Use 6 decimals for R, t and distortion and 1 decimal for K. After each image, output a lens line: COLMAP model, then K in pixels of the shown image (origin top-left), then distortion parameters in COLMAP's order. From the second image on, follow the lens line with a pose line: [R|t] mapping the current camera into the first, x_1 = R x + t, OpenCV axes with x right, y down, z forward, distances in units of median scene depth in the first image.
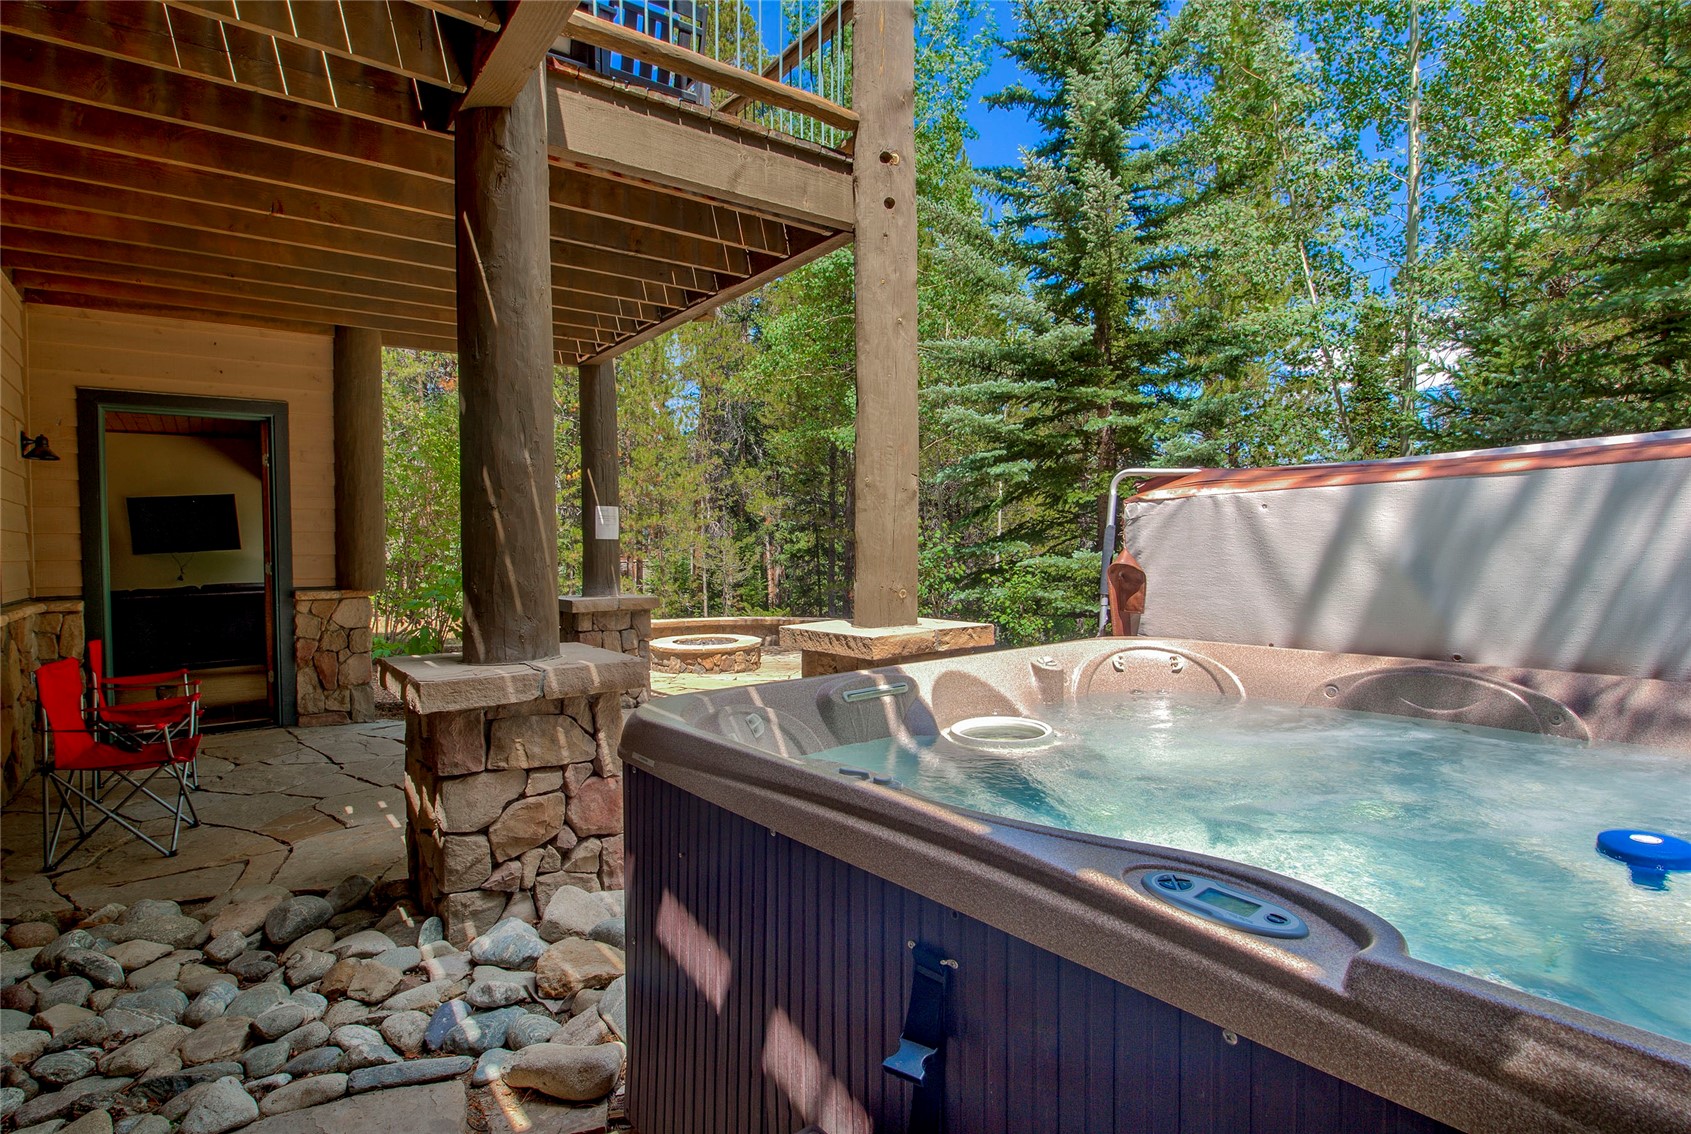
lens RADIAL K [[867.9, 0, 843.5], [0, 867.9, 574.2], [0, 0, 1]] dist [-0.007061, 0.000320]
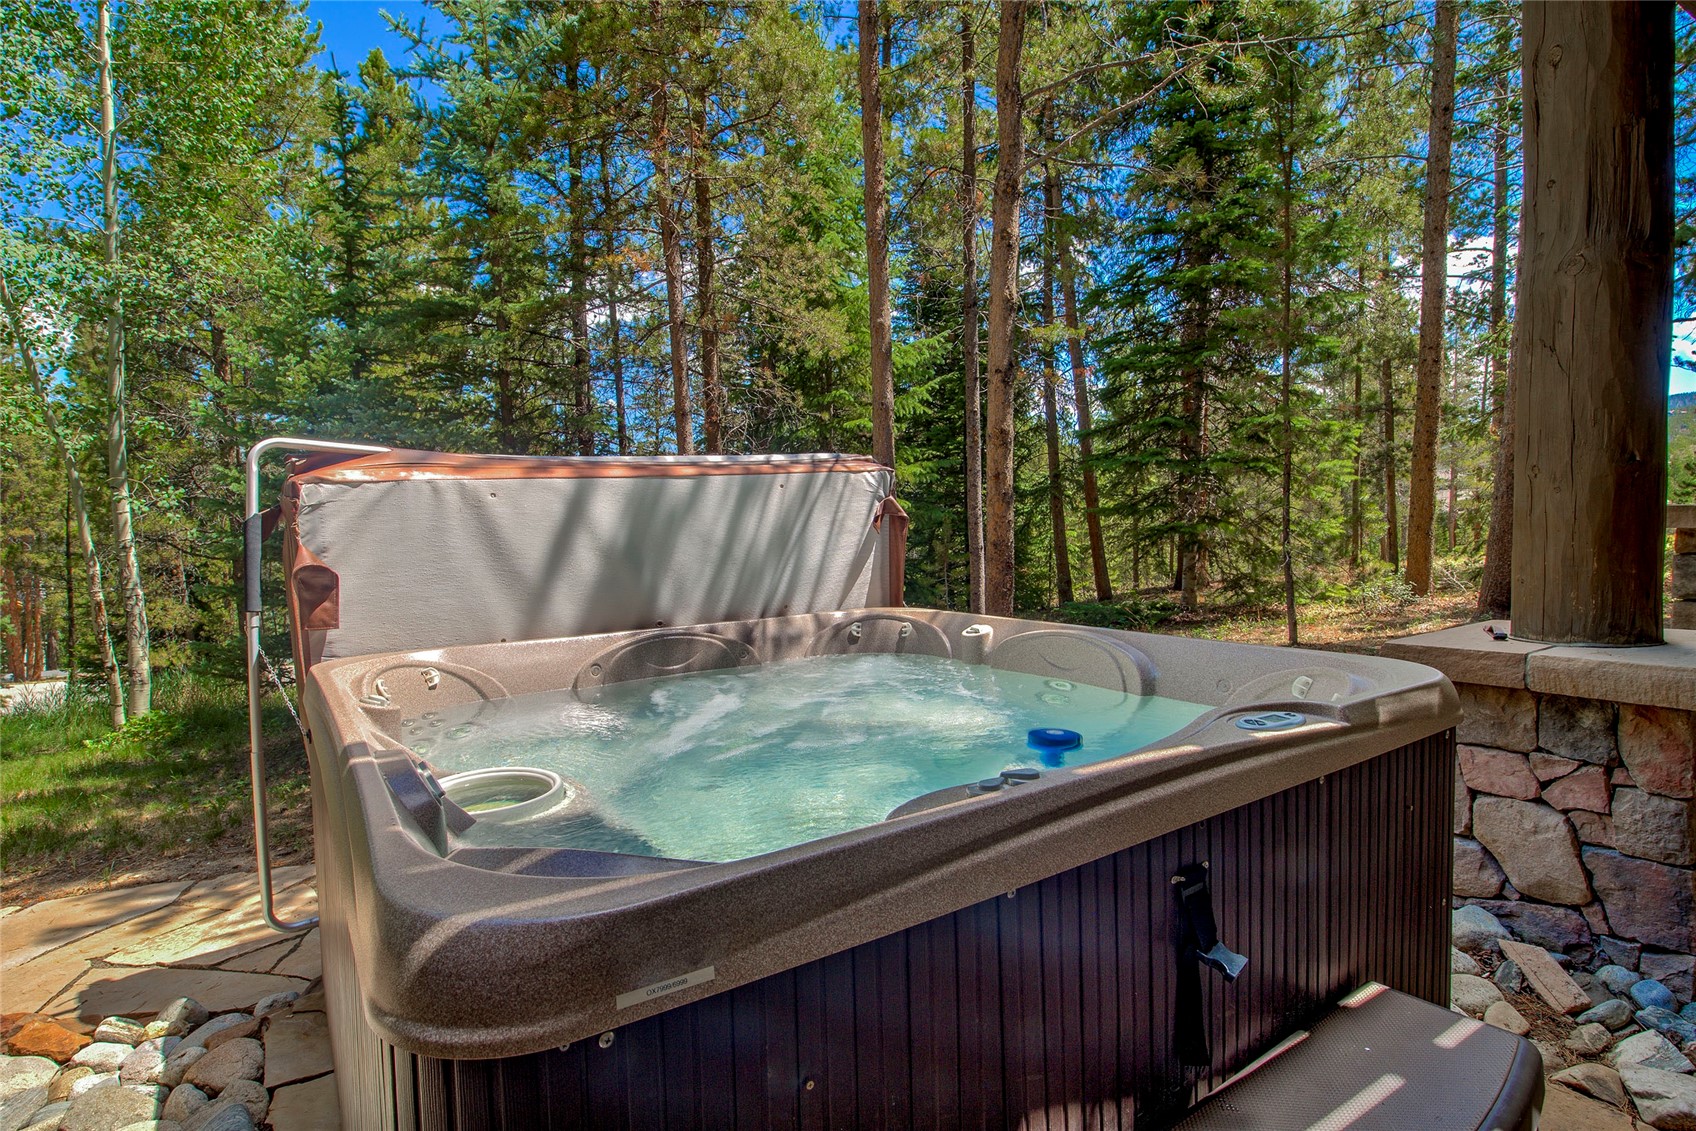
lens RADIAL K [[870.4, 0, 842.9], [0, 870.4, 562.3], [0, 0, 1]] dist [-0.007061, 0.000320]
pose [[0.083715, -0.040197, 0.995679, -0.462313], [0.060585, 0.997543, 0.035179, -0.015871], [-0.994646, 0.057378, 0.085945, 0.582058]]
